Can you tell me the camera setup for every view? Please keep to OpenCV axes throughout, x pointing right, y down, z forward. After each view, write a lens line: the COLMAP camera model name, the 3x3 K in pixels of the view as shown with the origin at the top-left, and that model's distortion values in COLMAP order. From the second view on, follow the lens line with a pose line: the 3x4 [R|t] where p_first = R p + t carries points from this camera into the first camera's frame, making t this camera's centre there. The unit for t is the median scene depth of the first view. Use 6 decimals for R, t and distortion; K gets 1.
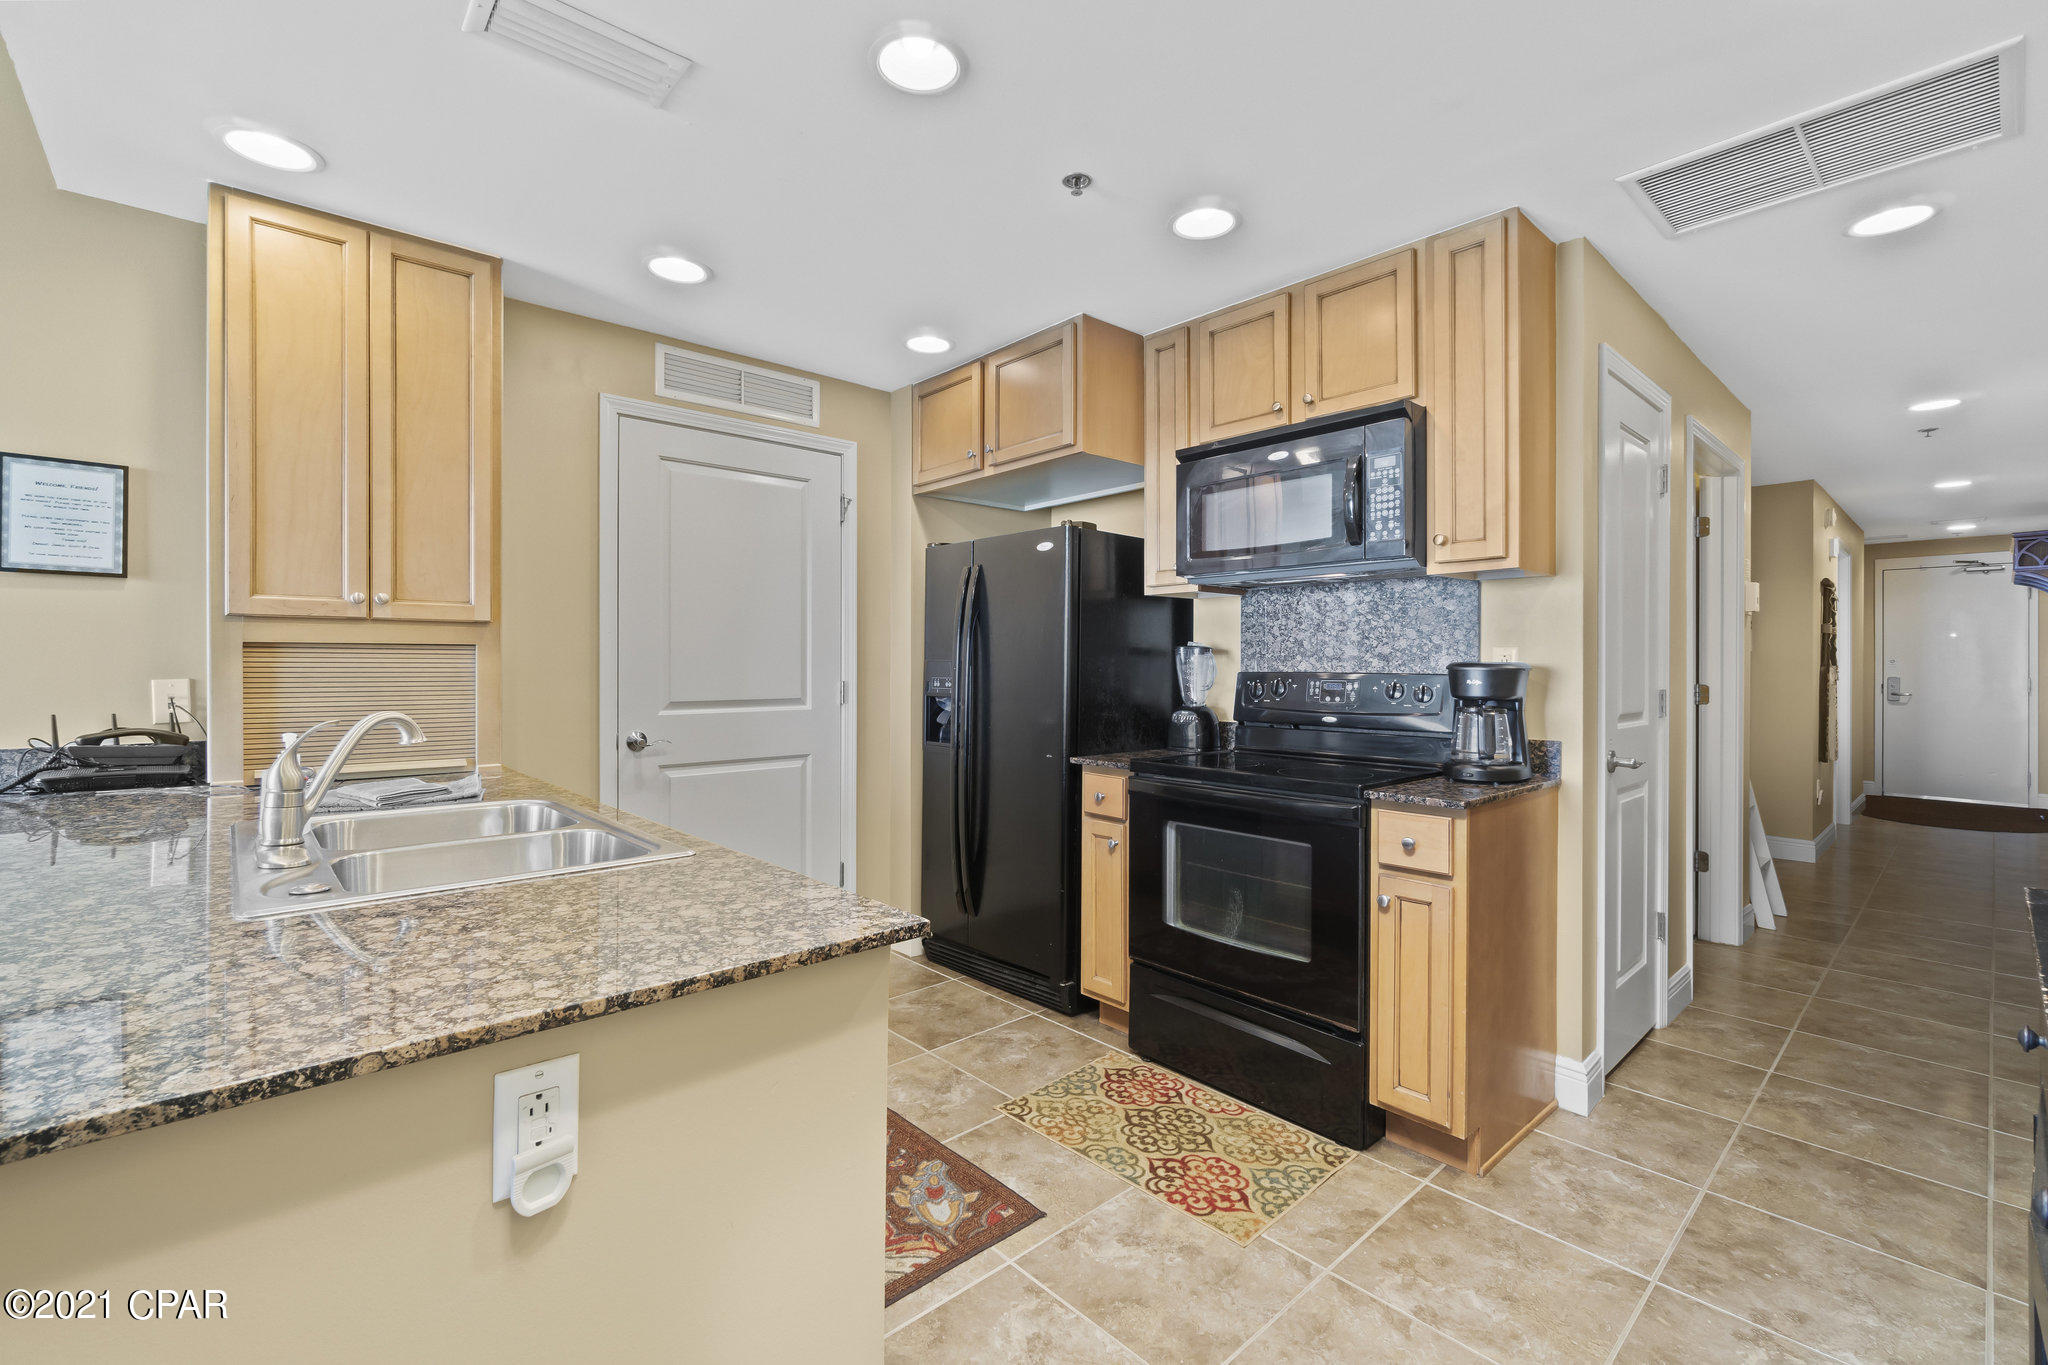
lens RADIAL K [[888.1, 0, 1030.7], [0, 888.1, 661.0], [0, 0, 1]] dist [-0.002646, -0.000309]
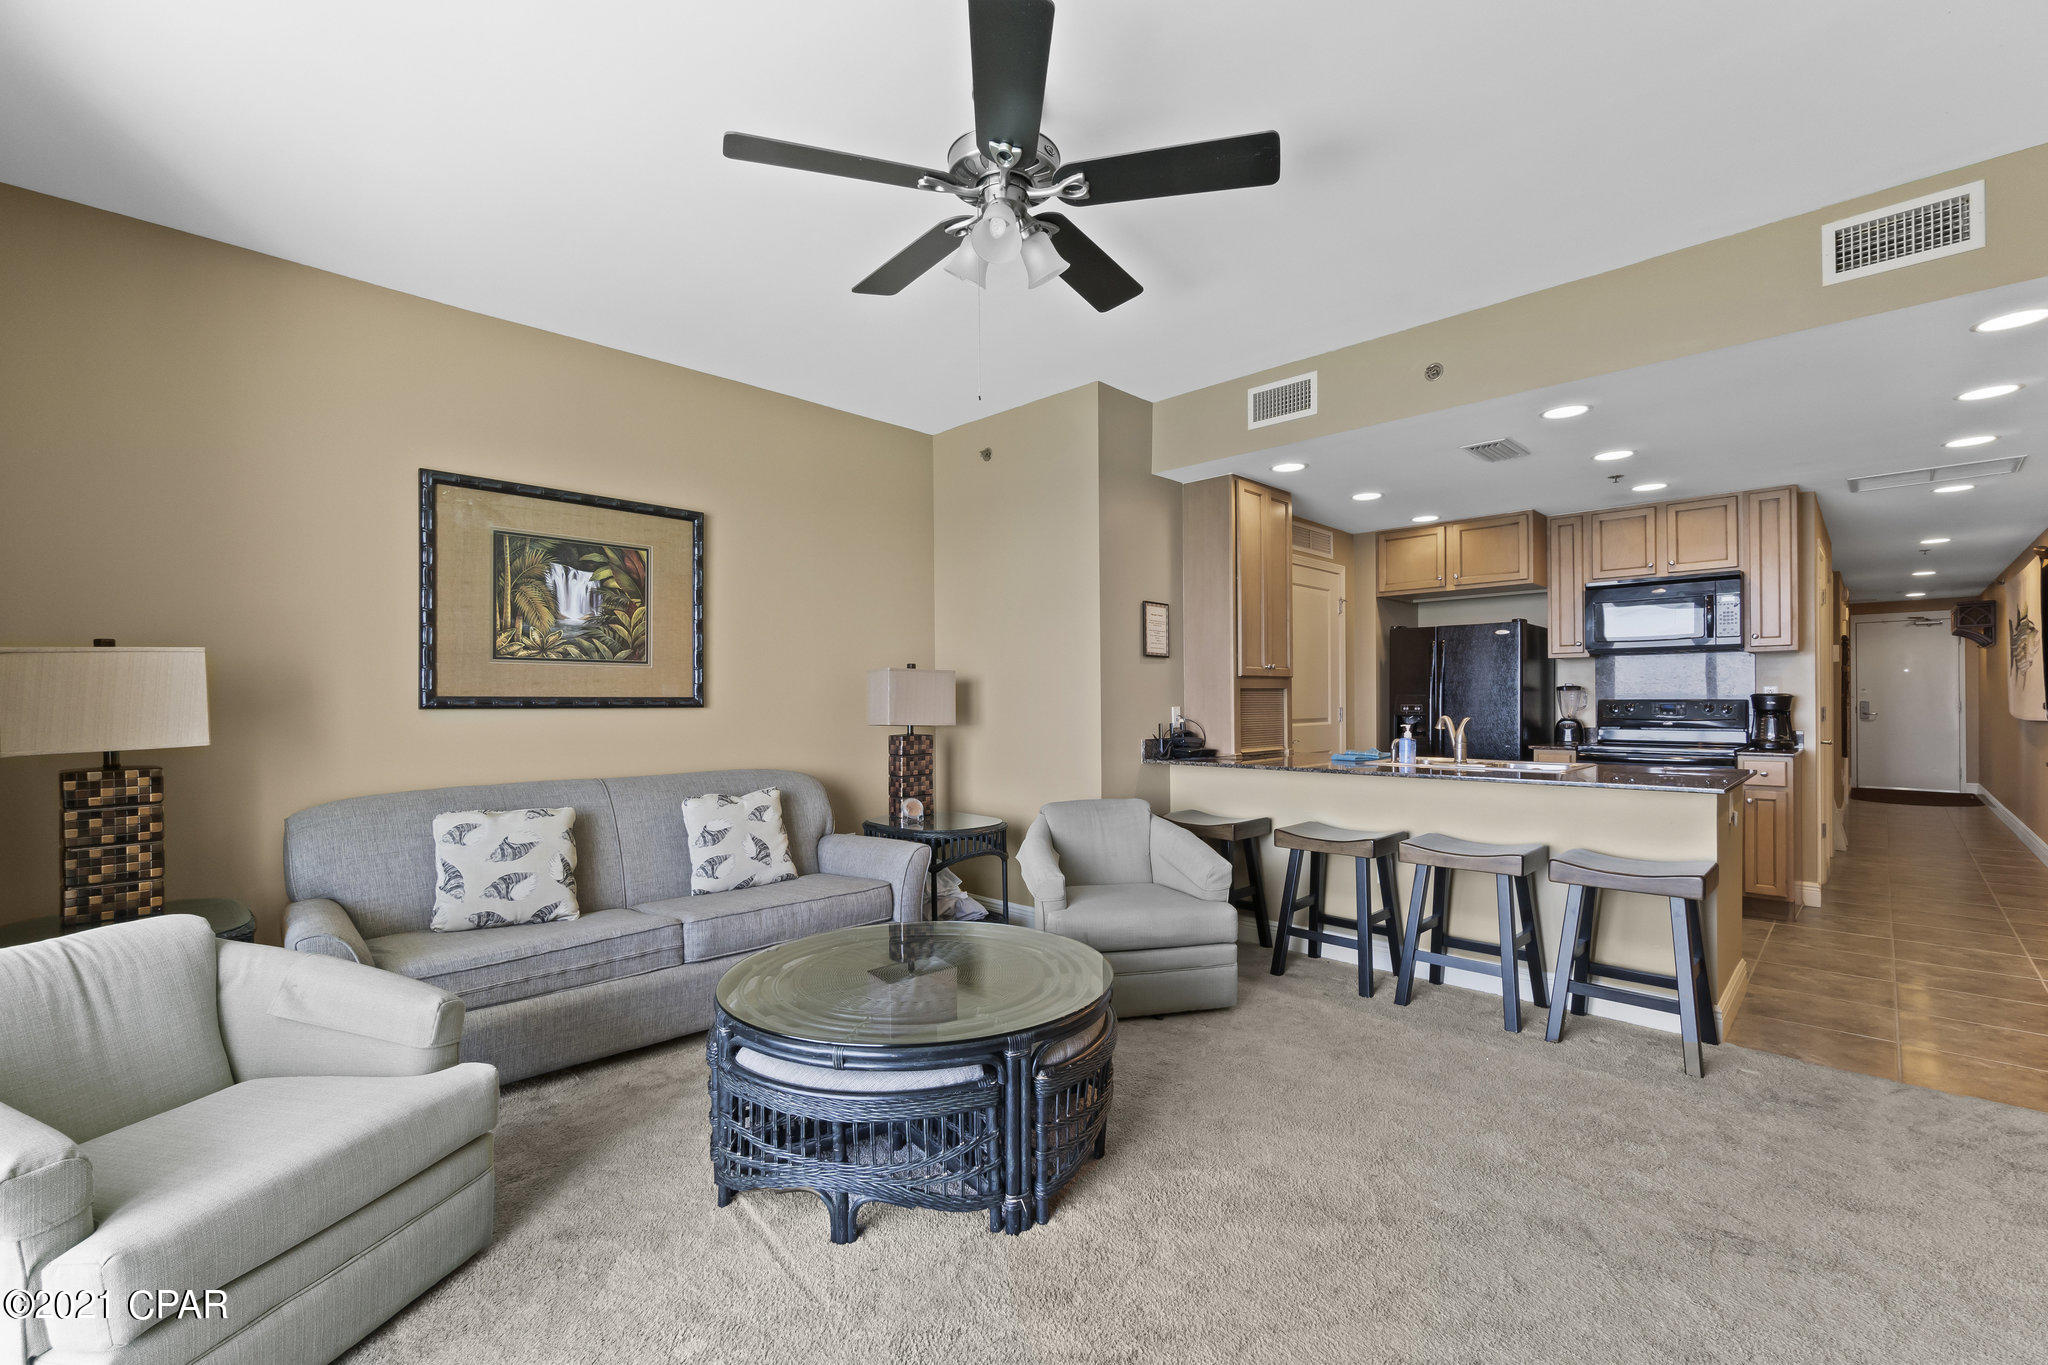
lens RADIAL K [[896.7, 0, 1023.5], [0, 896.7, 705.6], [0, 0, 1]] dist [0.001520, 0.000240]
pose [[0.997695, -0.008763, 0.067288, -1.512136], [0.007902, 0.999884, 0.013038, -0.012010], [-0.067395, -0.012476, 0.997648, -1.090501]]
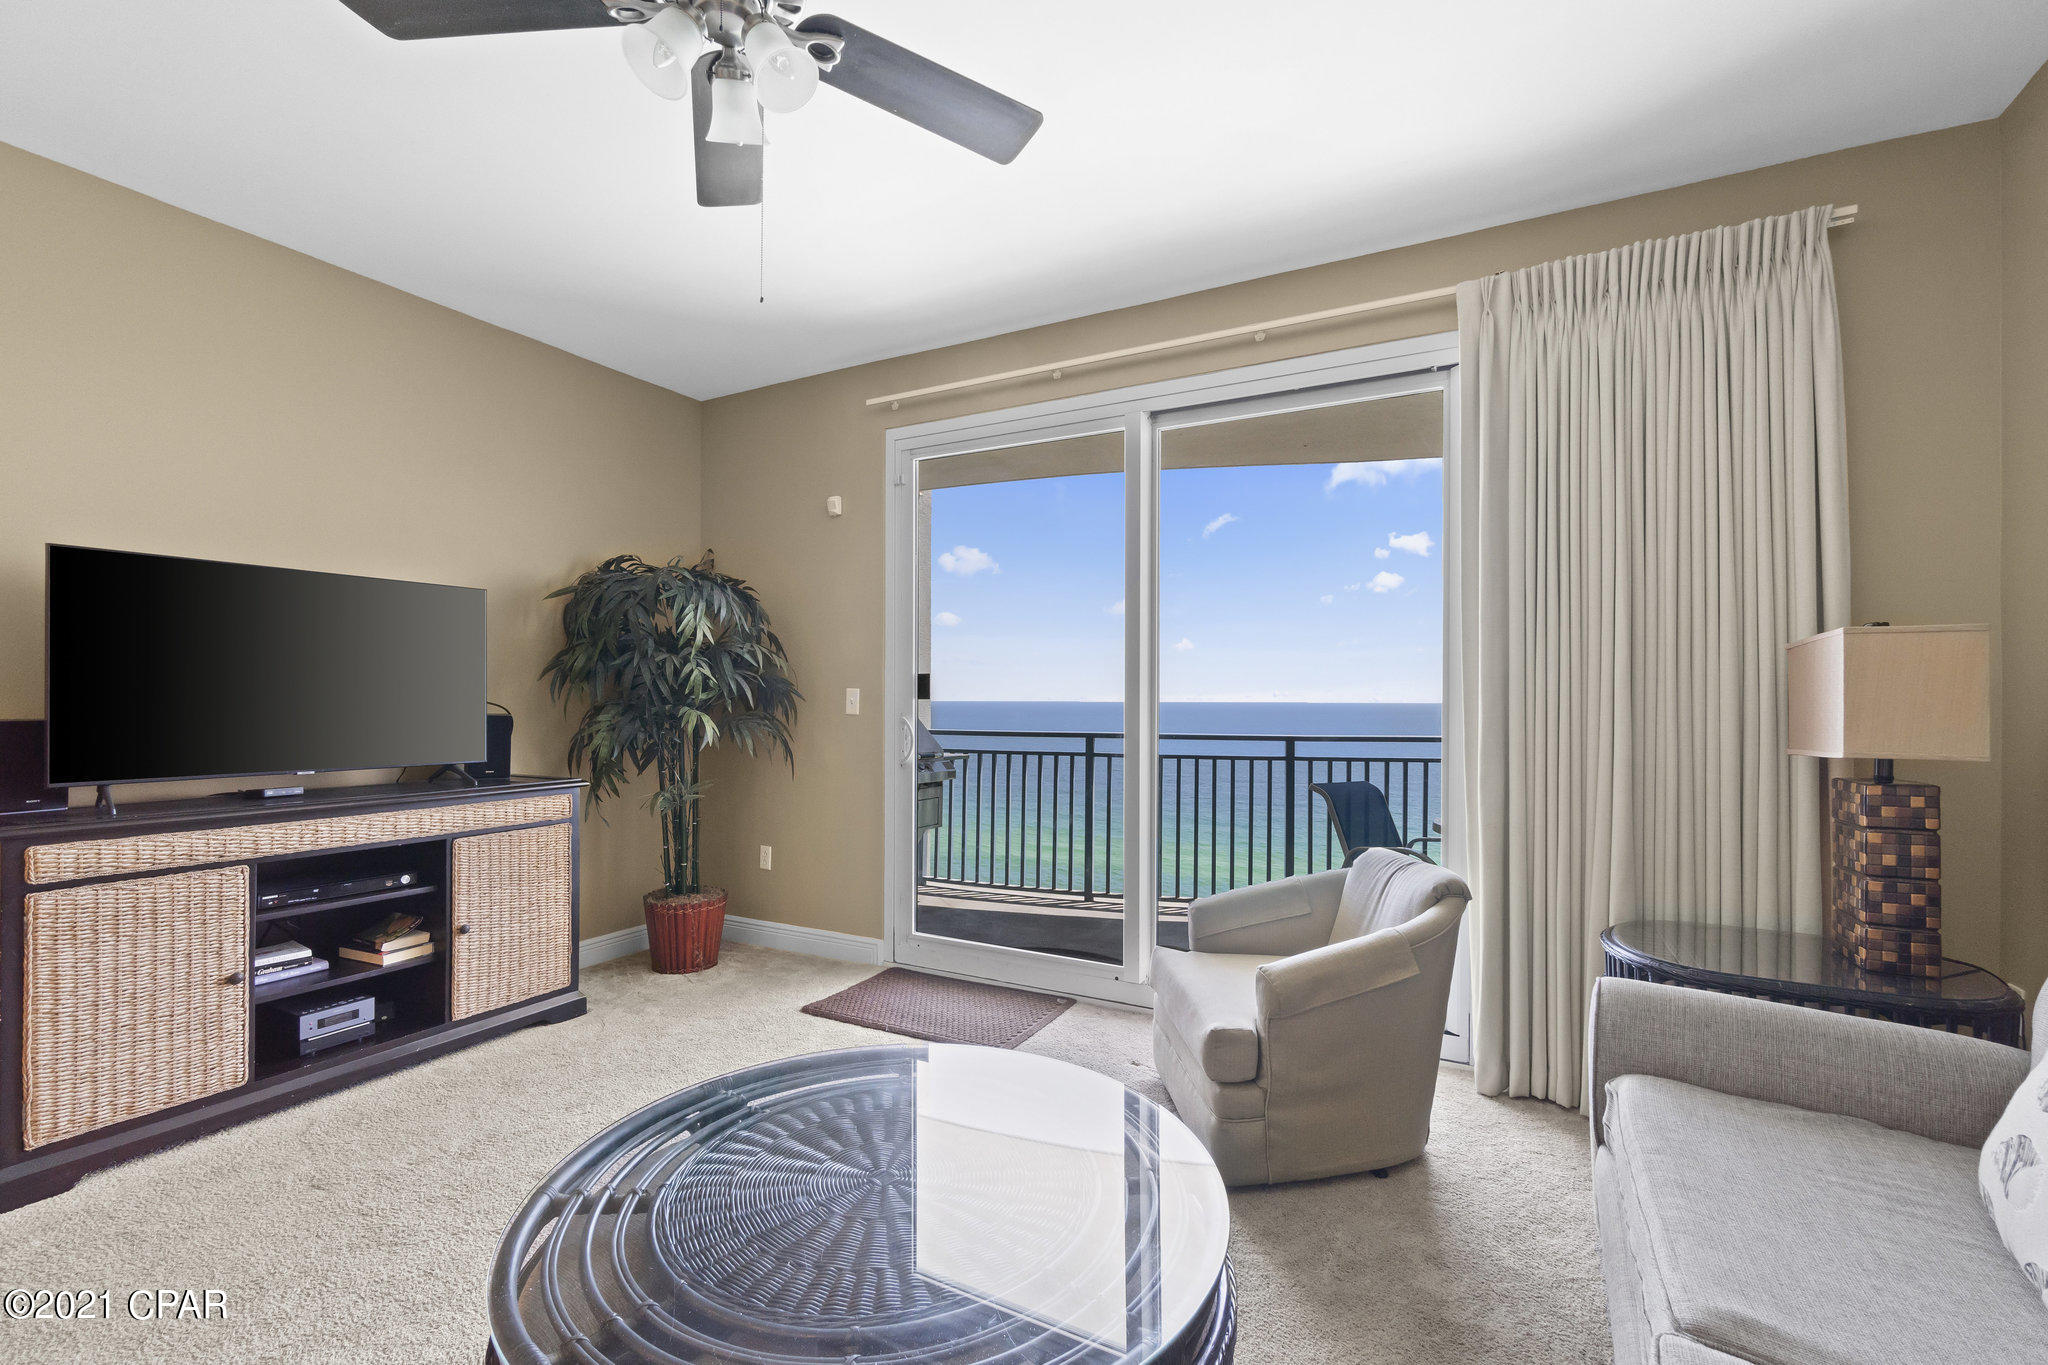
lens RADIAL K [[884.6, 0, 1032.3], [0, 884.6, 695.8], [0, 0, 1]] dist [-0.001032, 0.000275]
pose [[-0.941477, -0.004605, -0.337046, -1.451851], [-0.002682, 0.999977, -0.006172, -0.005903], [0.337067, -0.004907, -0.941468, 0.681622]]
